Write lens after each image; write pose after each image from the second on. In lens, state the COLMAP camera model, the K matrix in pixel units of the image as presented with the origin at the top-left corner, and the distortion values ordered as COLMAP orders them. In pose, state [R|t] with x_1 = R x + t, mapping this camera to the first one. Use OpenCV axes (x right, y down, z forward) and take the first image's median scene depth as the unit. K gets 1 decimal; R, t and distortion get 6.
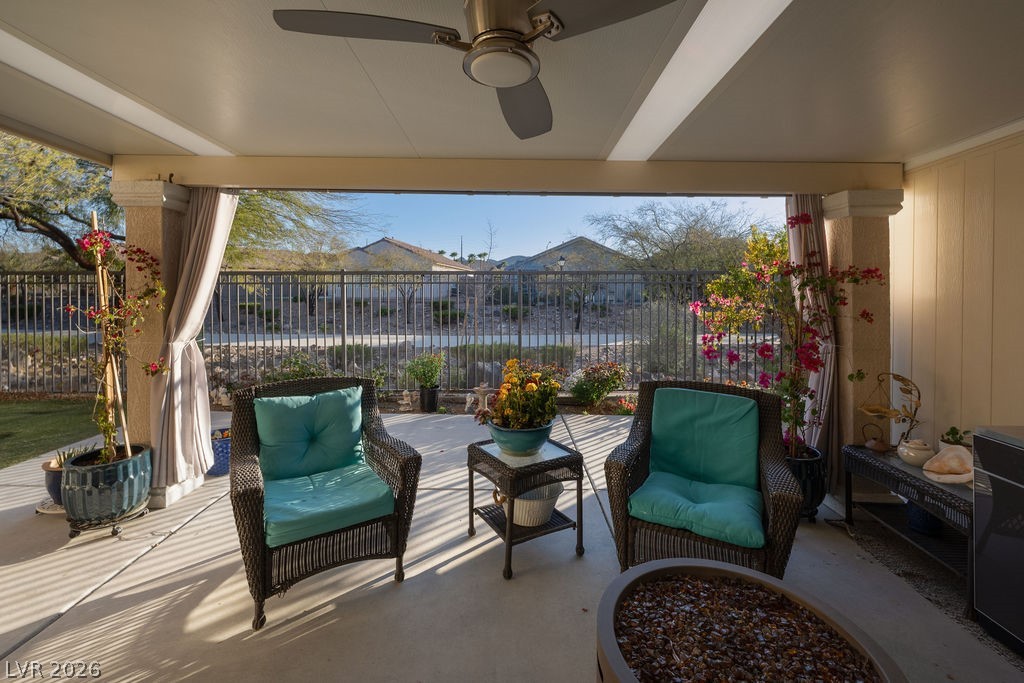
lens RADIAL K [[448.1, 0, 507.5], [0, 448.1, 288.4], [0, 0, 1]] dist [-0.000828, -0.000033]
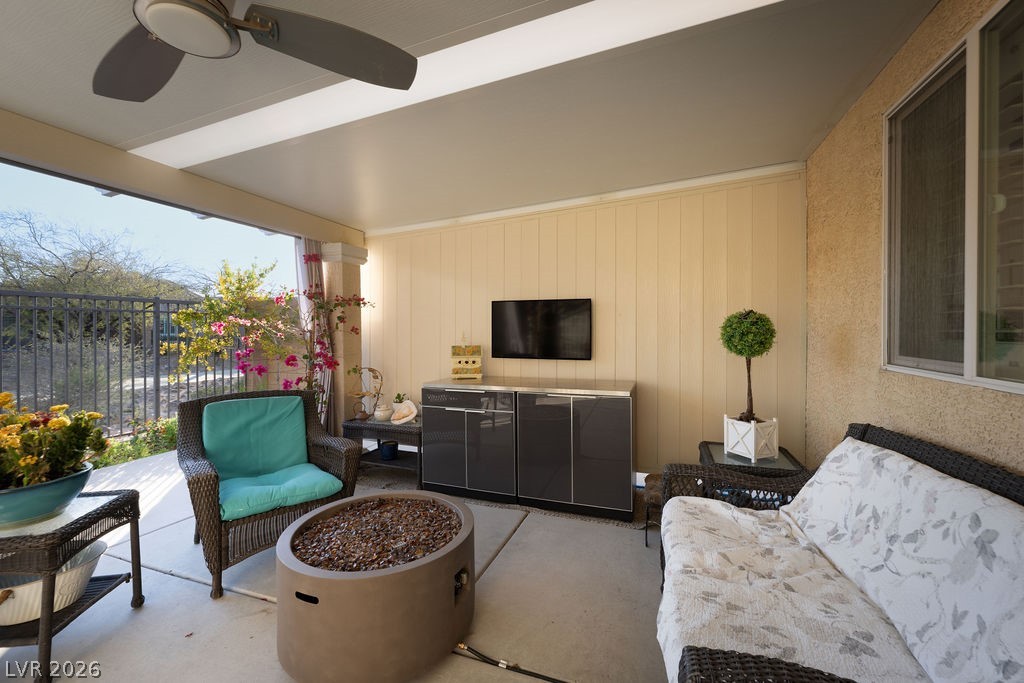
lens RADIAL K [[414.2, 0, 514.2], [0, 414.2, 331.0], [0, 0, 1]] dist [-0.000909, -0.000182]
pose [[0.334166, -0.003937, 0.942506, -0.301841], [0.005914, 0.999980, 0.002080, 0.062630], [-0.942496, 0.004879, 0.334183, 0.049897]]
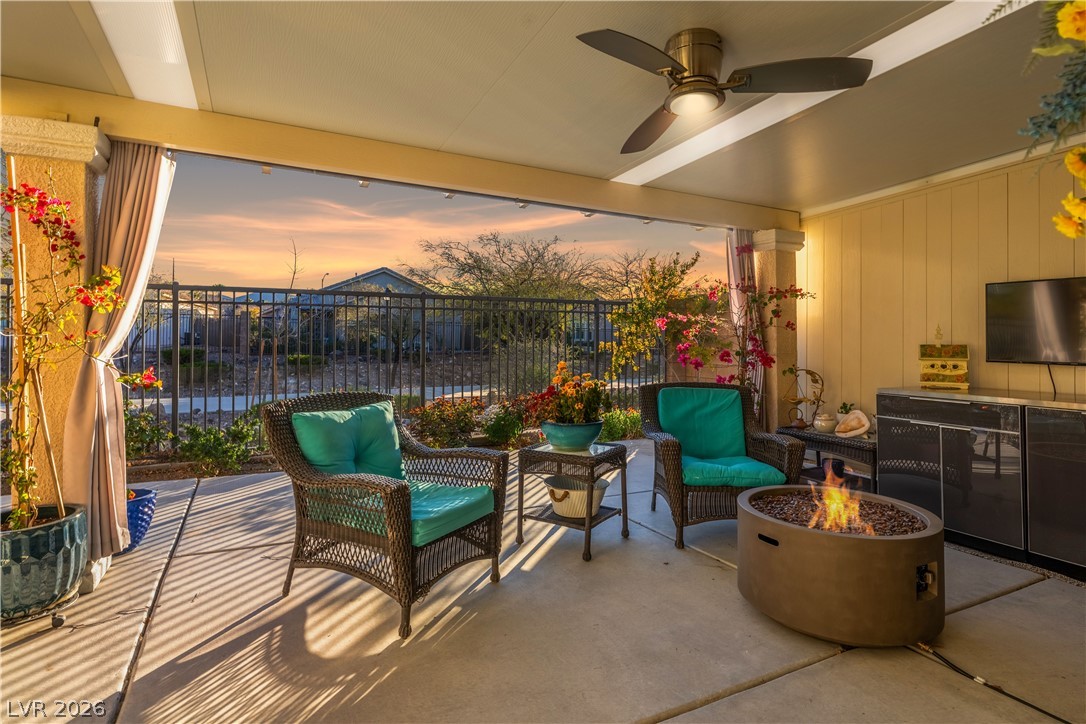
lens RADIAL K [[562.5, 0, 545.8], [0, 562.5, 326.9], [0, 0, 1]] dist [-0.000527, -0.000216]
pose [[0.886155, 0.011356, 0.463249, -0.577507], [-0.002342, 0.999797, -0.020029, 0.097357], [-0.463383, 0.016664, 0.886002, -0.118177]]
